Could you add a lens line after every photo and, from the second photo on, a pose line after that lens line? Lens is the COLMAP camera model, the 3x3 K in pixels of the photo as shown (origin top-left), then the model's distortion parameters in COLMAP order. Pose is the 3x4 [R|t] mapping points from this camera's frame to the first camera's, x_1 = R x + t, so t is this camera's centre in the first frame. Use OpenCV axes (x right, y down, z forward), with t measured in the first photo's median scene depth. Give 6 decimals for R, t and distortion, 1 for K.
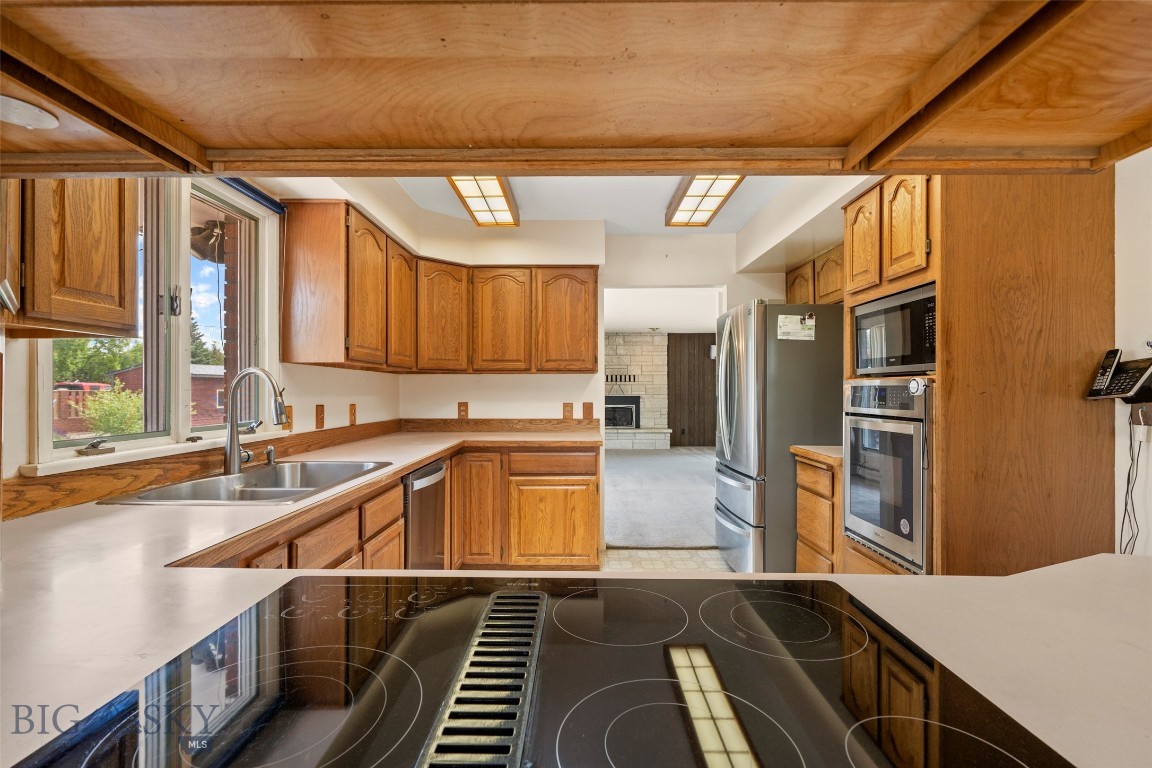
lens RADIAL K [[522.0, 0, 573.9], [0, 522.0, 387.5], [0, 0, 1]] dist [-0.000297, 0.000140]
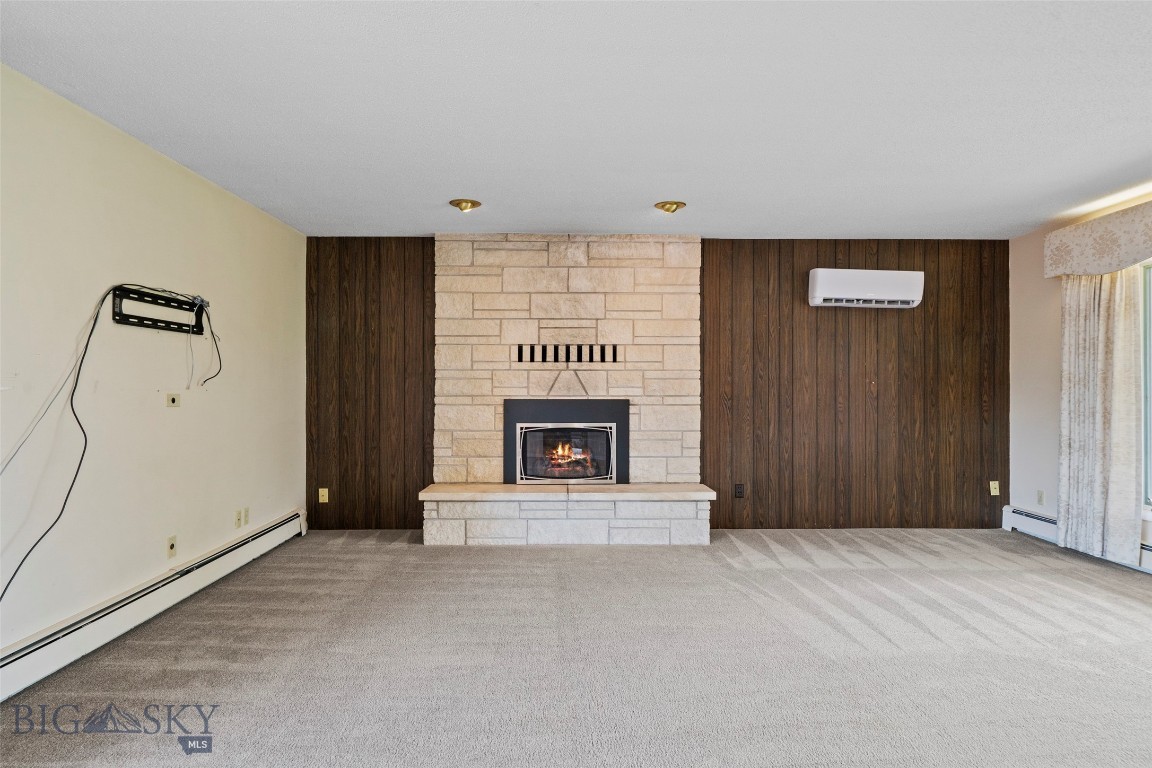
lens RADIAL K [[596.1, 0, 576.0], [0, 596.1, 384.0], [0, 0, 1]] dist [0.000812, 0.000468]
pose [[0.999582, 0.002466, 0.028811, 0.242468], [-0.002440, 0.999997, -0.000945, 0.017436], [-0.028813, 0.000874, 0.999584, 1.825568]]
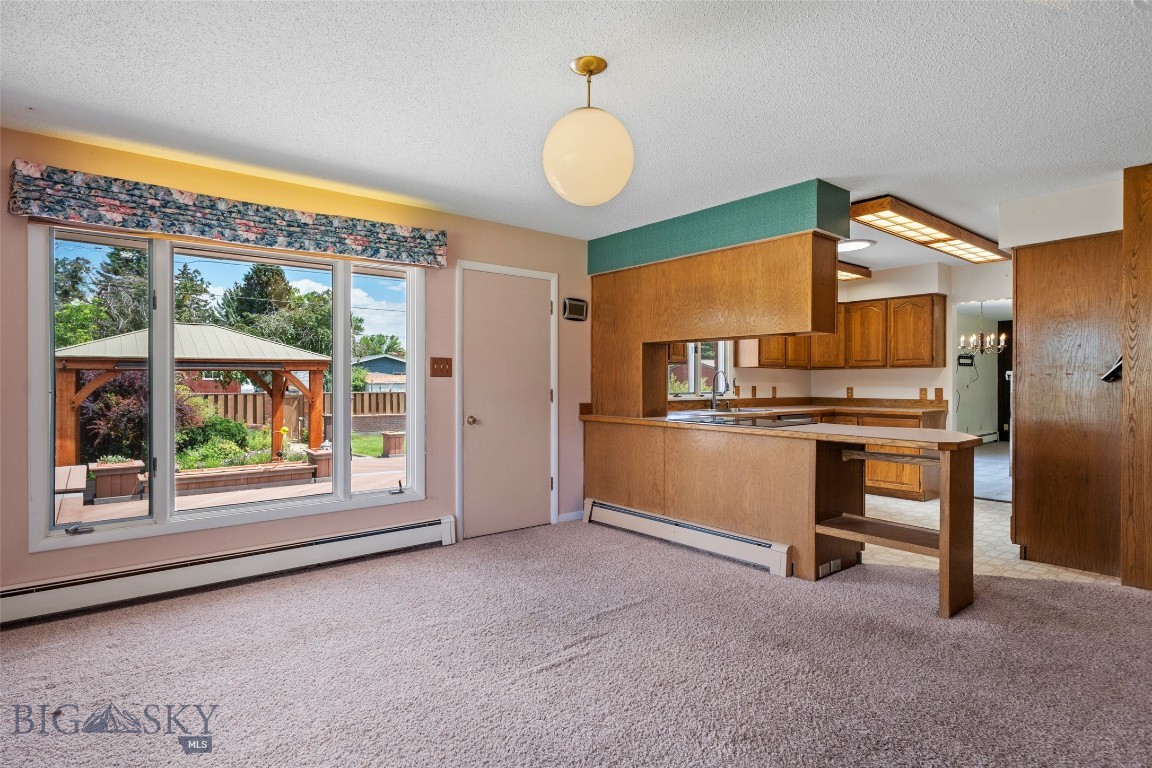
lens RADIAL K [[596.1, 0, 576.0], [0, 596.1, 384.0], [0, 0, 1]] dist [0.000812, 0.000468]
pose [[0.641606, 0.003529, -0.767027, 0.746181], [0.001761, 0.999980, 0.006074, 0.006957], [0.767033, -0.005248, 0.641587, -0.909259]]
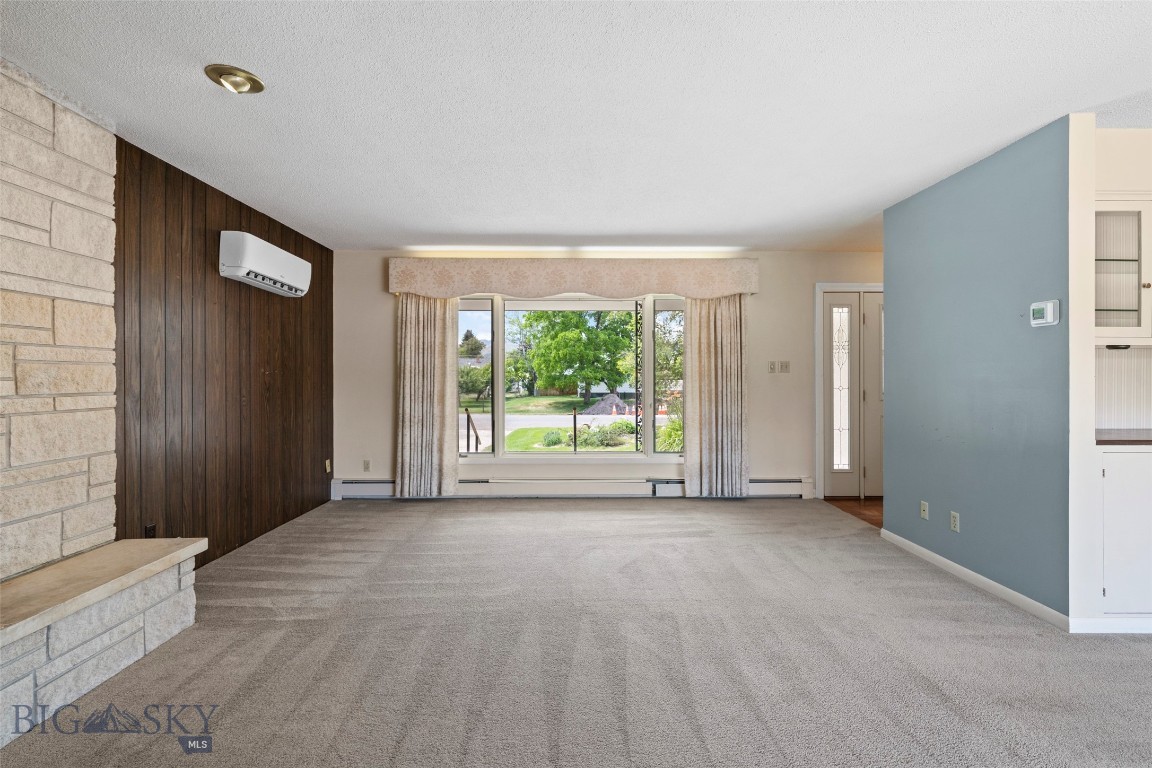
lens RADIAL K [[529.3, 0, 569.5], [0, 529.3, 377.7], [0, 0, 1]] dist [-0.001452, -0.000184]
pose [[-0.013102, 0.001454, 0.999913, -0.180037], [0.000480, 0.999999, -0.001447, 0.023639], [-0.999914, 0.000461, -0.013103, 2.607978]]
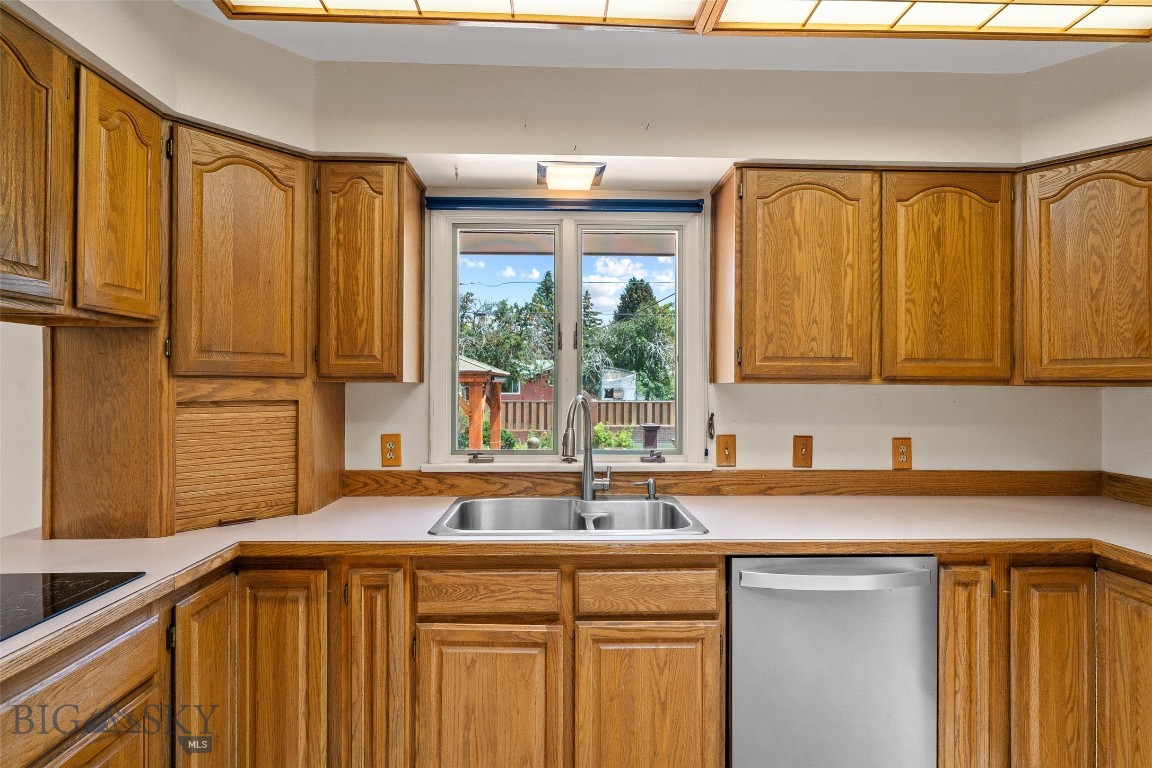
lens RADIAL K [[572.8, 0, 576.0], [0, 572.8, 384.0], [0, 0, 1]] dist [0.000260, 0.000253]
pose [[0.042780, -0.003805, -0.999077, 0.263759], [0.001183, 0.999992, -0.003758, -0.031761], [0.999084, -0.001021, 0.042784, 0.535678]]
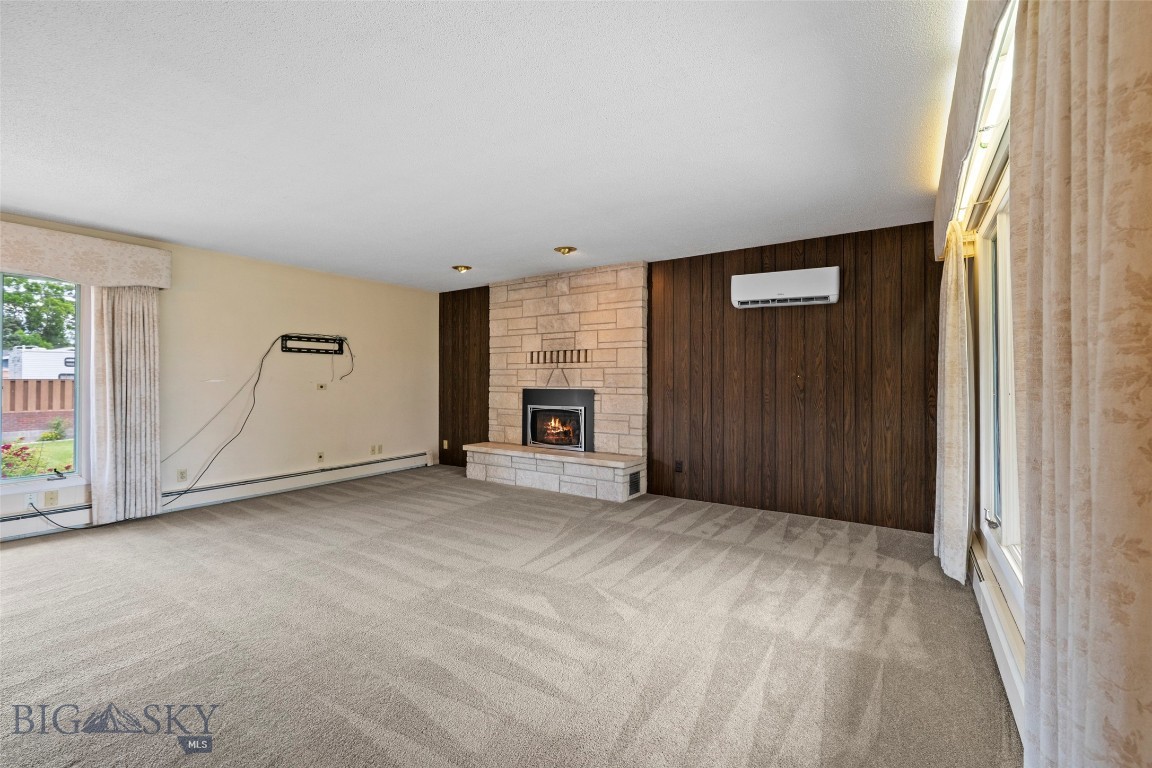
lens RADIAL K [[491.6, 0, 582.1], [0, 491.6, 377.2], [0, 0, 1]] dist [-0.000806, 0.000034]
pose [[0.840031, -0.001507, -0.542536, 1.235830], [-0.000269, 0.999995, -0.003195, 0.017198], [0.542538, 0.002829, 0.840026, 1.893931]]
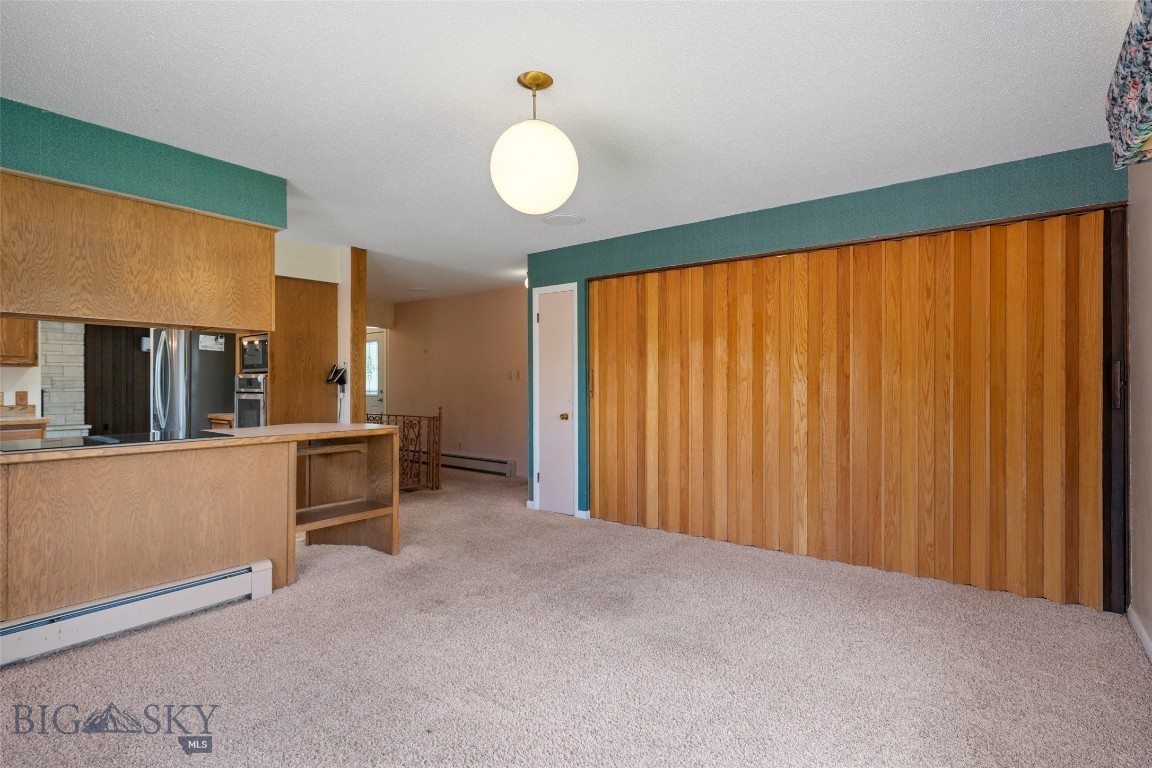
lens RADIAL K [[555.2, 0, 571.9], [0, 555.2, 381.8], [0, 0, 1]] dist [0.000176, 0.000452]
pose [[0.603836, -0.000239, 0.797109, -0.265748], [-0.000415, 1.000000, 0.000614, 0.006484], [-0.797109, -0.000701, 0.603835, -0.894351]]
